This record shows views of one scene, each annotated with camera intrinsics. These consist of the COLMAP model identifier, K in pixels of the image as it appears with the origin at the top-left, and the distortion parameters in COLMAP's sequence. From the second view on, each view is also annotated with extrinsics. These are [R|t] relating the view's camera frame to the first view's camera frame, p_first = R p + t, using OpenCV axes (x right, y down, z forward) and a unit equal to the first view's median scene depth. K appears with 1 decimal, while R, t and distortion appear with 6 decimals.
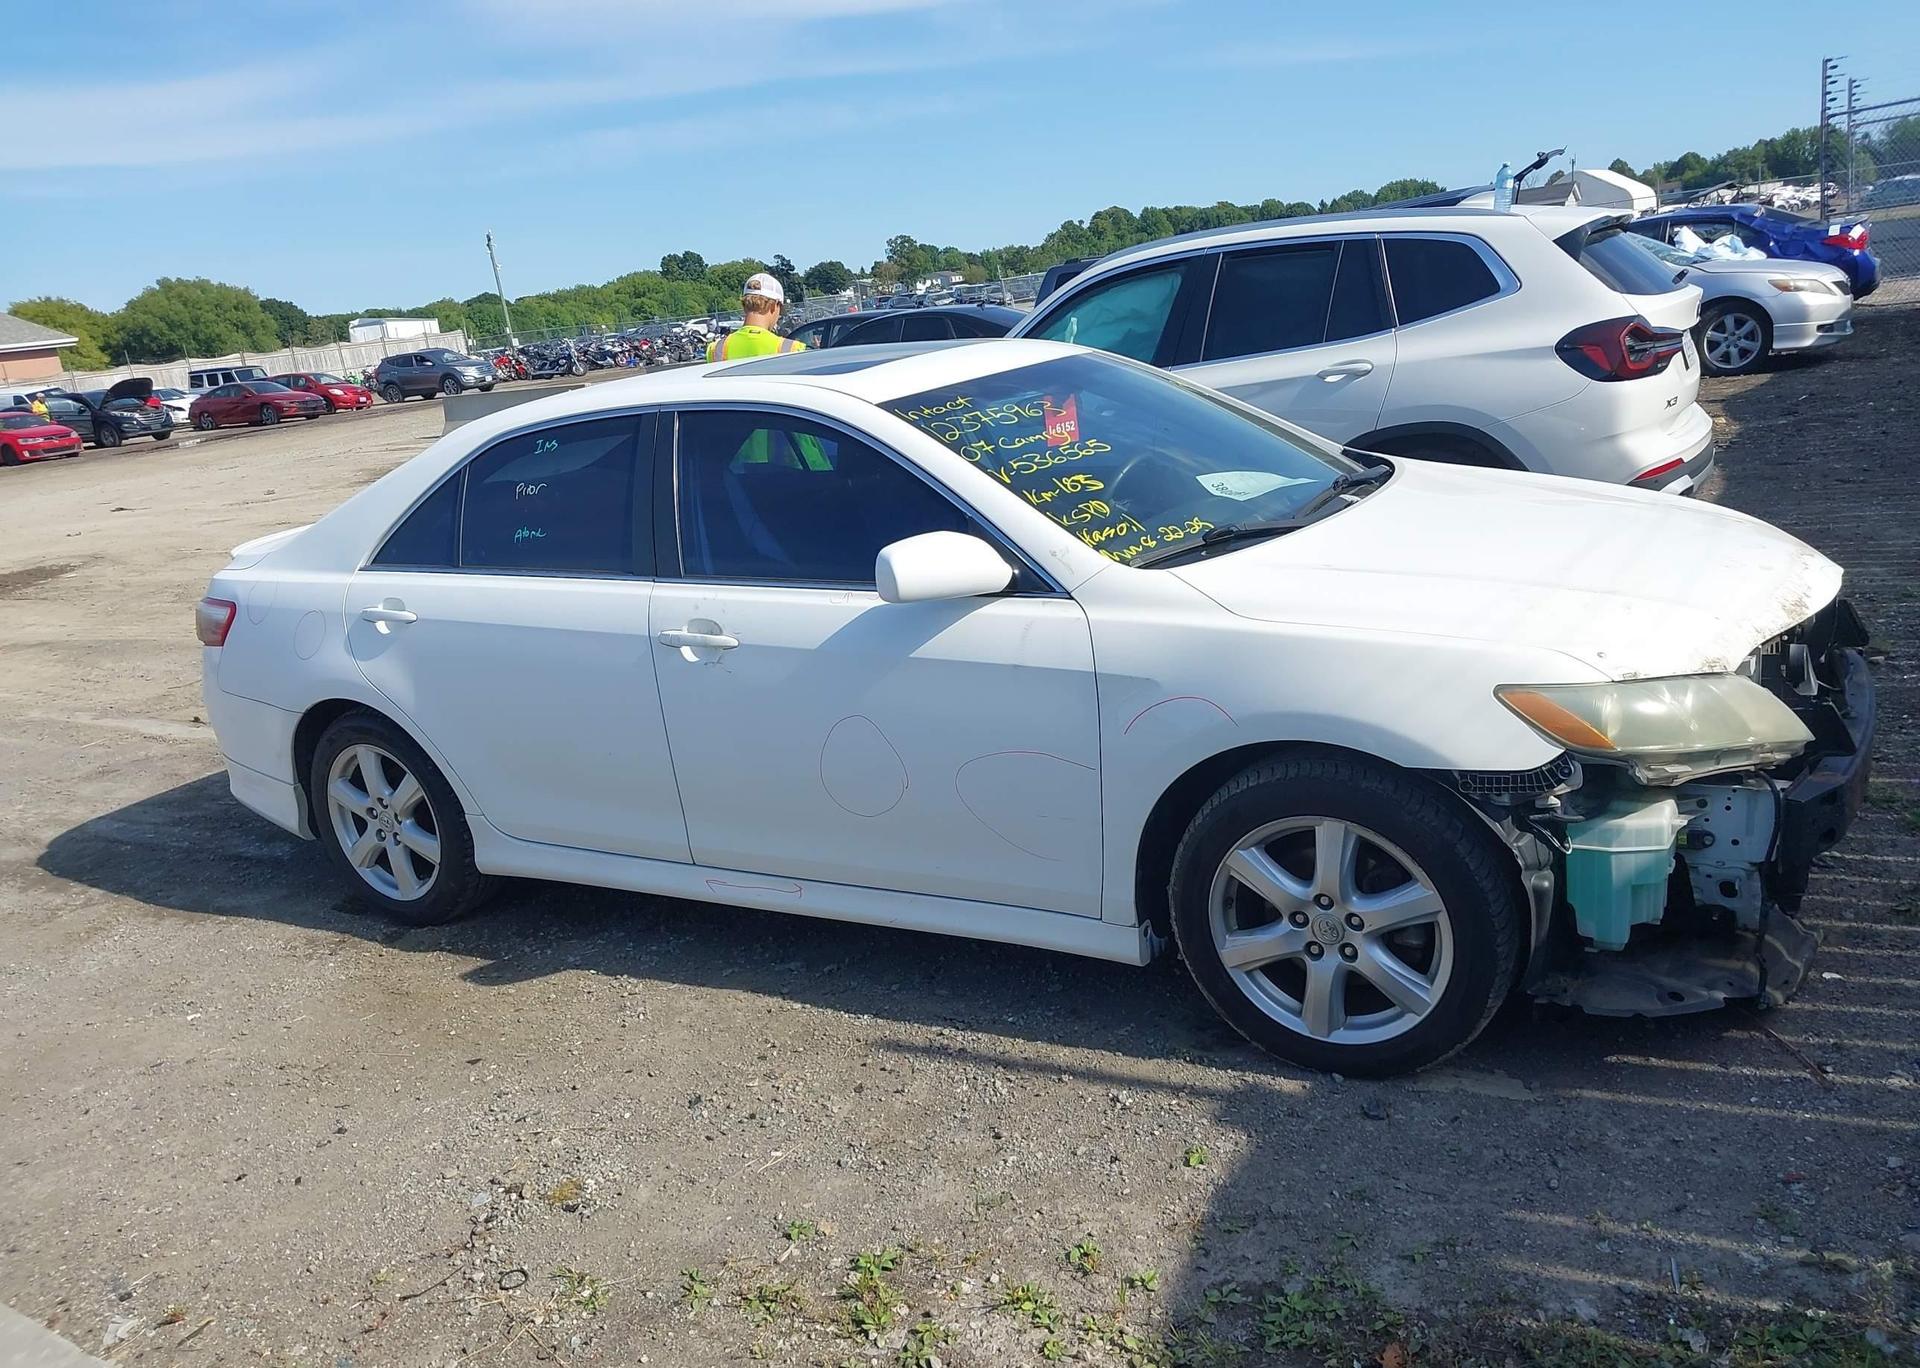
lens RADIAL K [[1583.4, 0, 968.7], [0, 1583.4, 595.1], [0, 0, 1]] dist [0.013148, -0.009914]
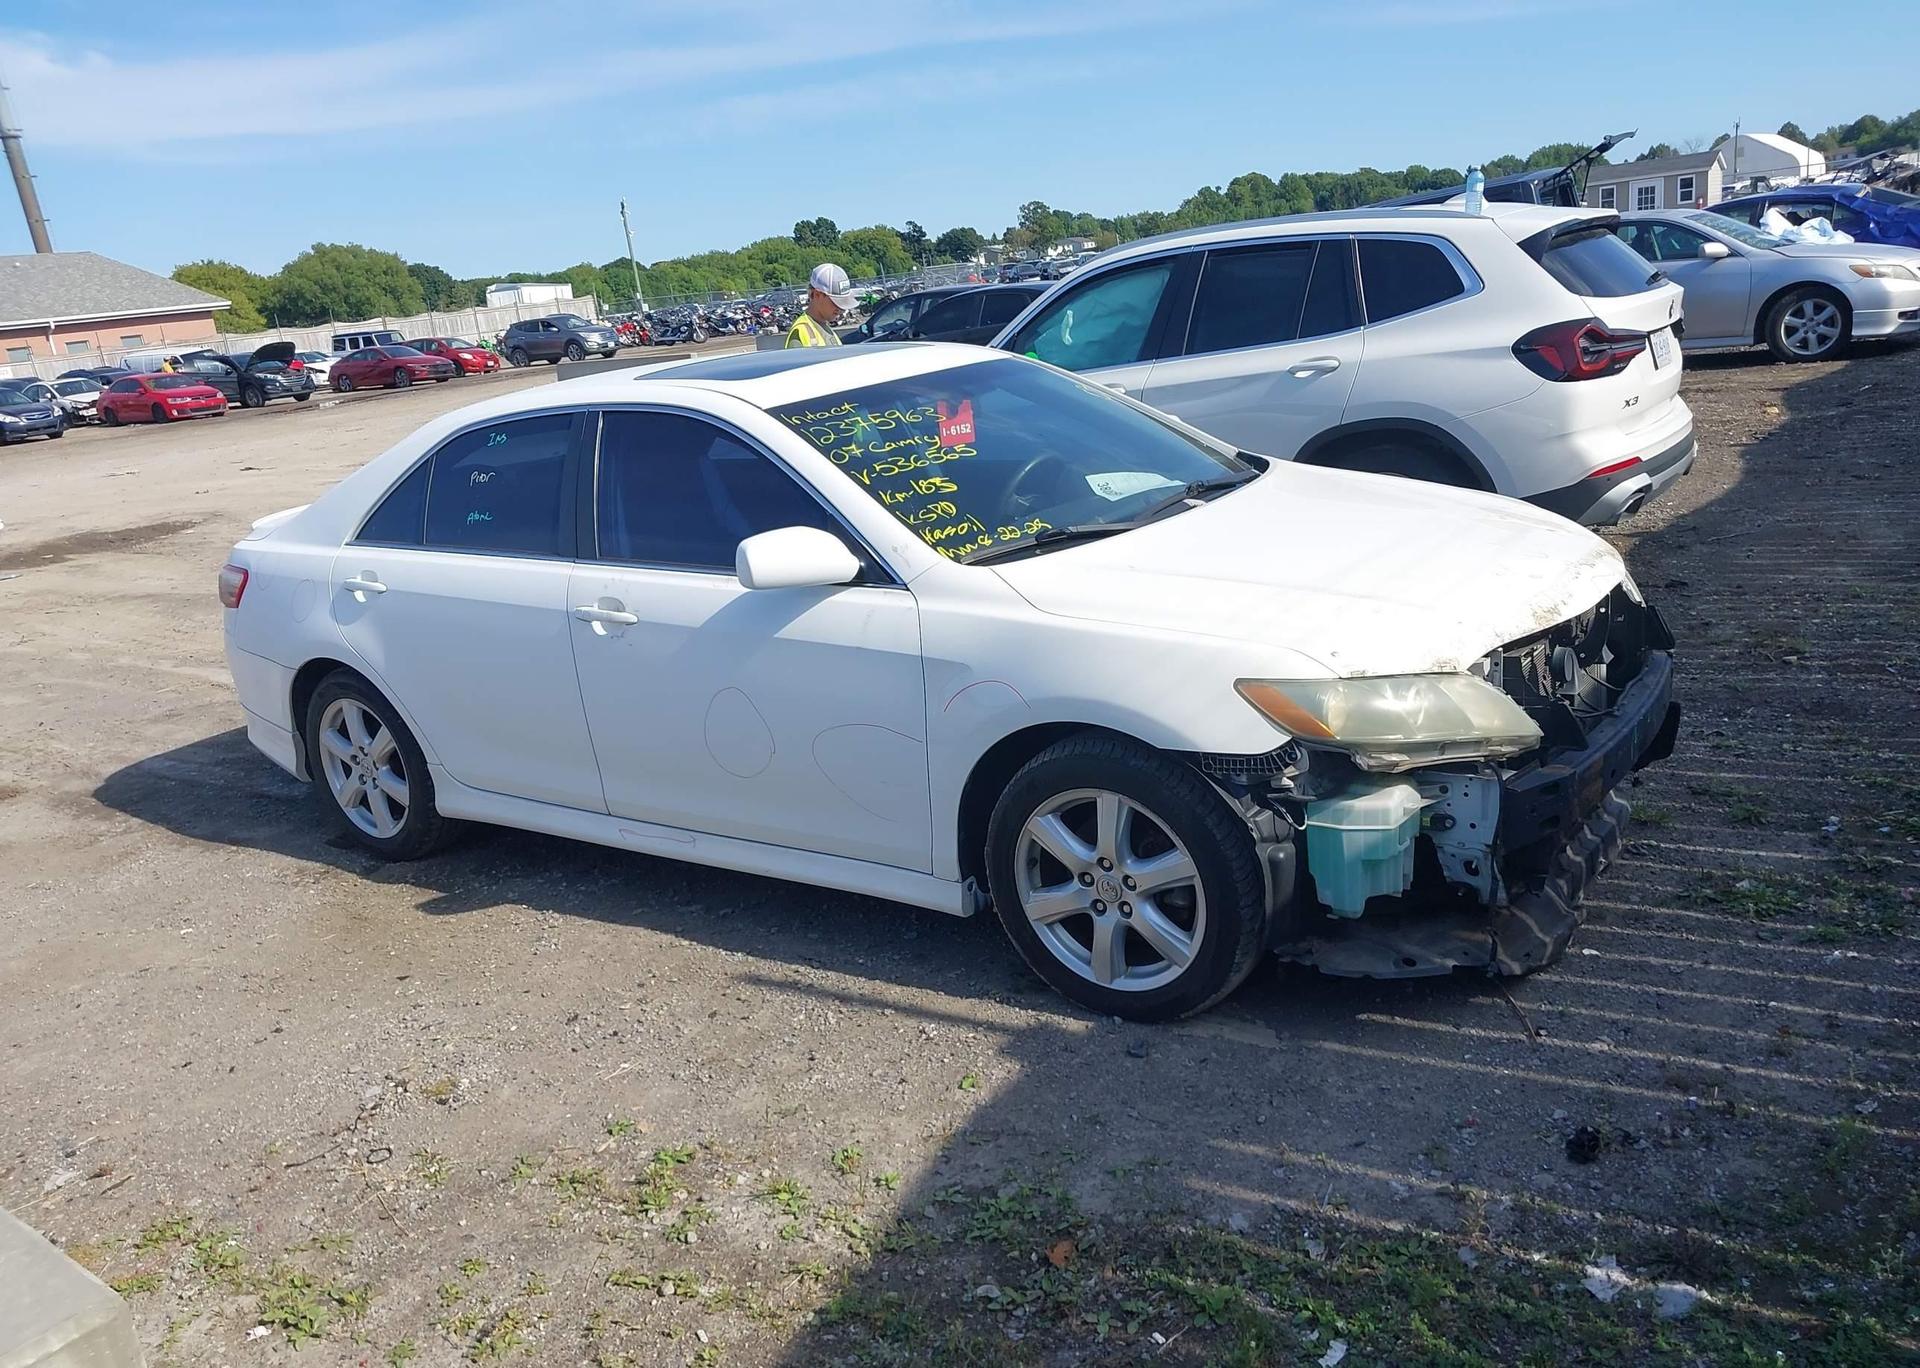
lens RADIAL K [[1581.3, 0, 960.1], [0, 1581.3, 573.6], [0, 0, 1]] dist [0.012535, 0.001356]
pose [[0.996123, 0.022742, -0.084981, 0.184884], [-0.022080, 0.999718, 0.008732, -0.018376], [0.085156, -0.006822, 0.996344, -0.110194]]
